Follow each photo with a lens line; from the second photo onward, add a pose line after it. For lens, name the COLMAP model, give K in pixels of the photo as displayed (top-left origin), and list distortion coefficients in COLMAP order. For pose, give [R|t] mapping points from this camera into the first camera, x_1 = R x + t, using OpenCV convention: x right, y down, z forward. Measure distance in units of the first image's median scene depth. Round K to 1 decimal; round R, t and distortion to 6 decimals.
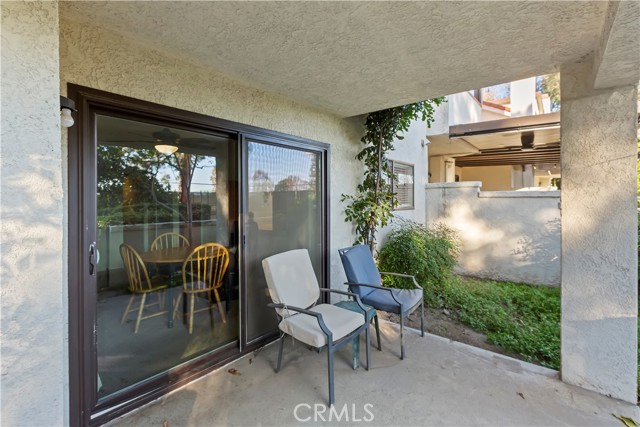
lens RADIAL K [[290.3, 0, 330.3], [0, 290.3, 202.5], [0, 0, 1]] dist [0.009421, -0.002438]
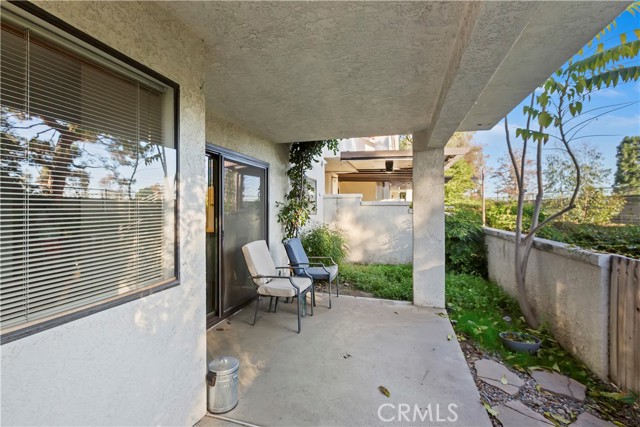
lens RADIAL K [[290.3, 0, 319.3], [0, 290.3, 210.0], [0, 0, 1]] dist [0.009421, -0.002438]
pose [[0.926692, 0.001668, 0.375819, -0.264802], [0.001414, 0.999968, -0.007925, 0.020171], [-0.375820, 0.007875, 0.926659, -0.280939]]
